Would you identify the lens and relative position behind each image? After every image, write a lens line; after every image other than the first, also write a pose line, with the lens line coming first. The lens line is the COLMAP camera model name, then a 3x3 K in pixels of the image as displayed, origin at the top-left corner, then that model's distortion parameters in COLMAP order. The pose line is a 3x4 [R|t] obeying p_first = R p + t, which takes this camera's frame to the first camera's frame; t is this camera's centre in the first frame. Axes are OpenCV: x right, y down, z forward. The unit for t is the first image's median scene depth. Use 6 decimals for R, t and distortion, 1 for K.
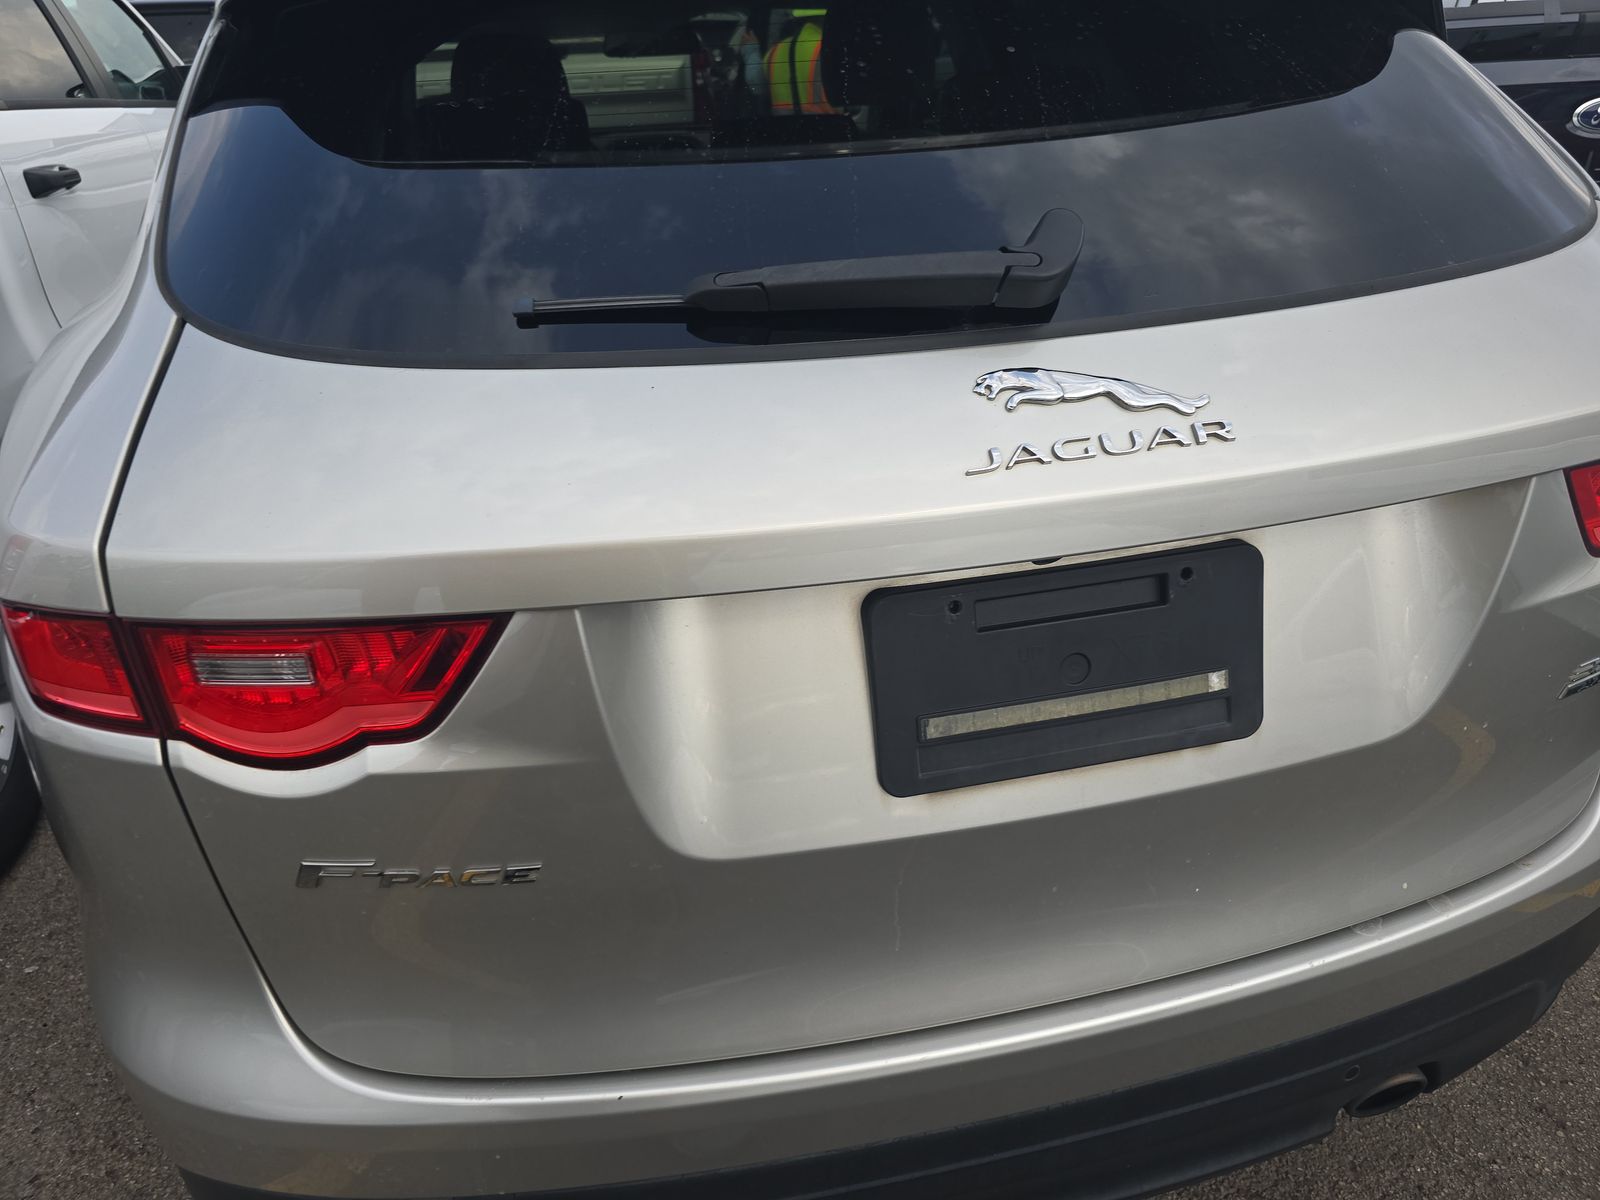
lens RADIAL K [[1078.2, 0, 800.5], [0, 1078.2, 588.4], [0, 0, 1]] dist [-0.001649, -0.005915]
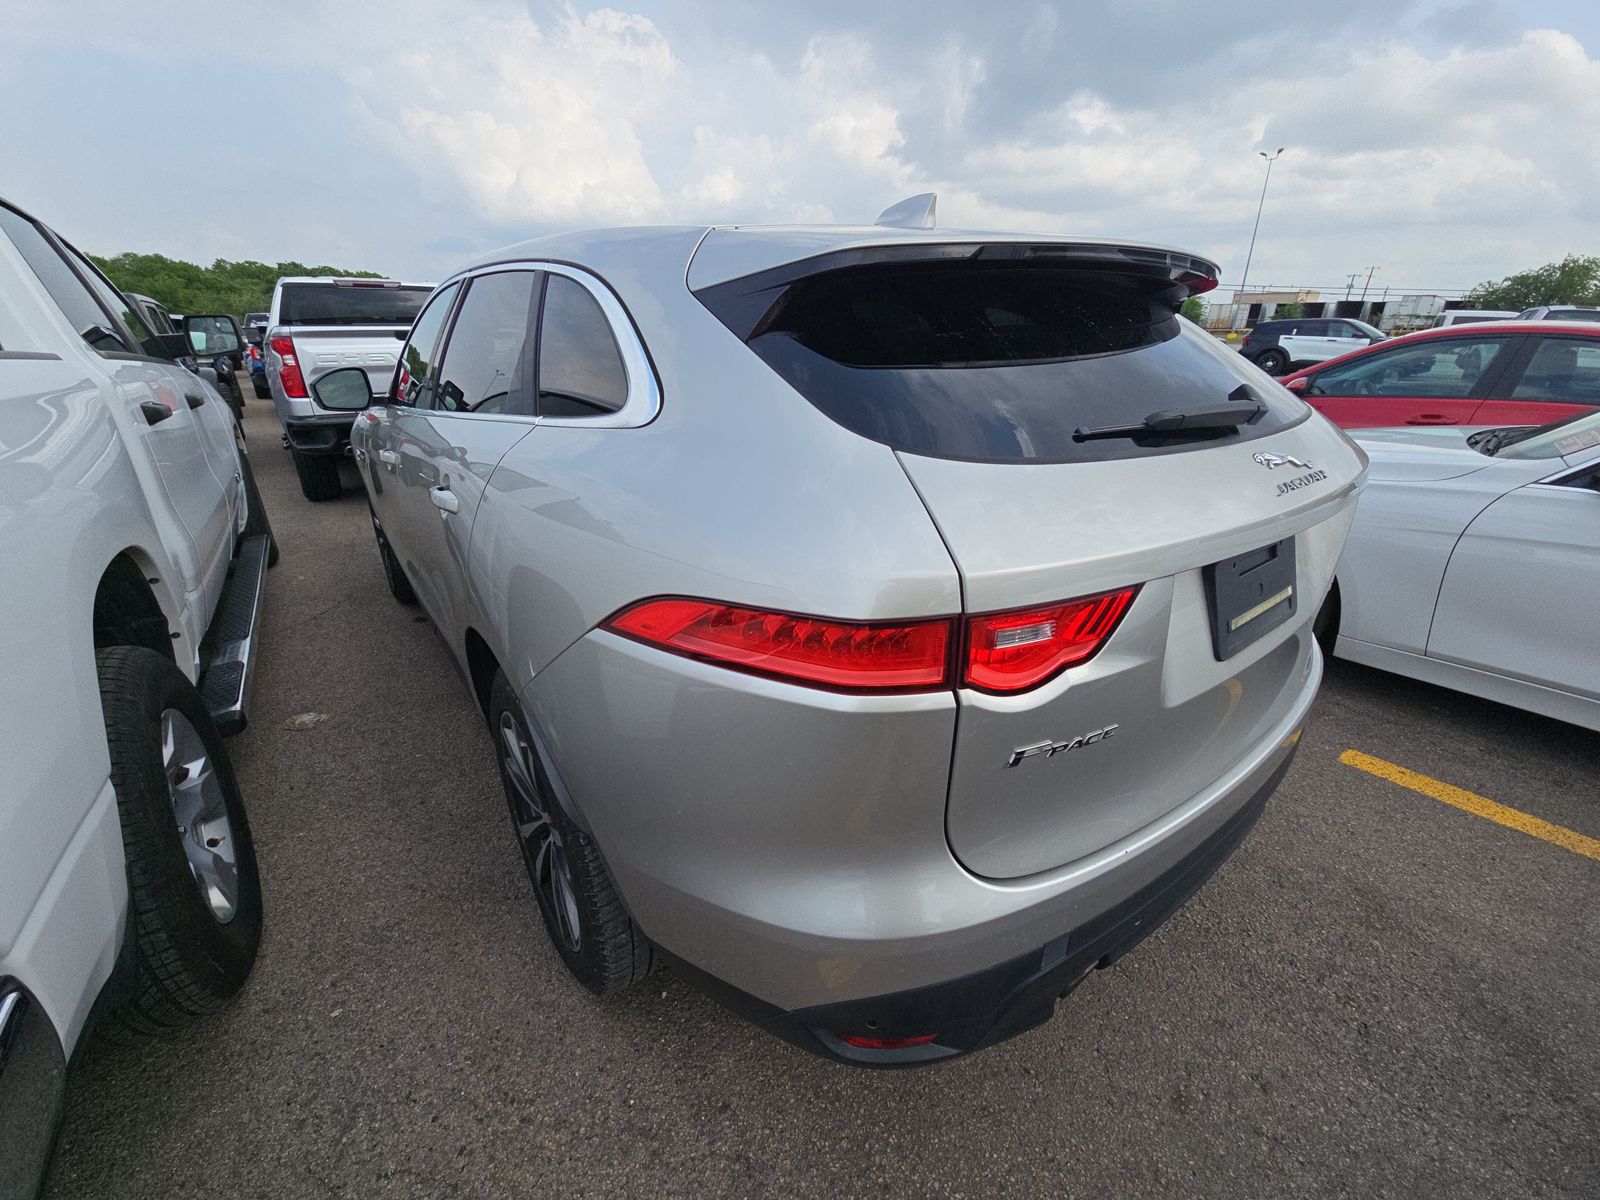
lens RADIAL K [[640.5, 0, 800.0], [0, 640.5, 600.0], [0, 0, 1]] dist [0.001548, 0.000138]
pose [[0.918644, -0.128688, 0.373541, -1.159005], [0.160150, 0.985598, -0.054308, 0.016768], [-0.361172, 0.109713, 0.926022, 0.151209]]
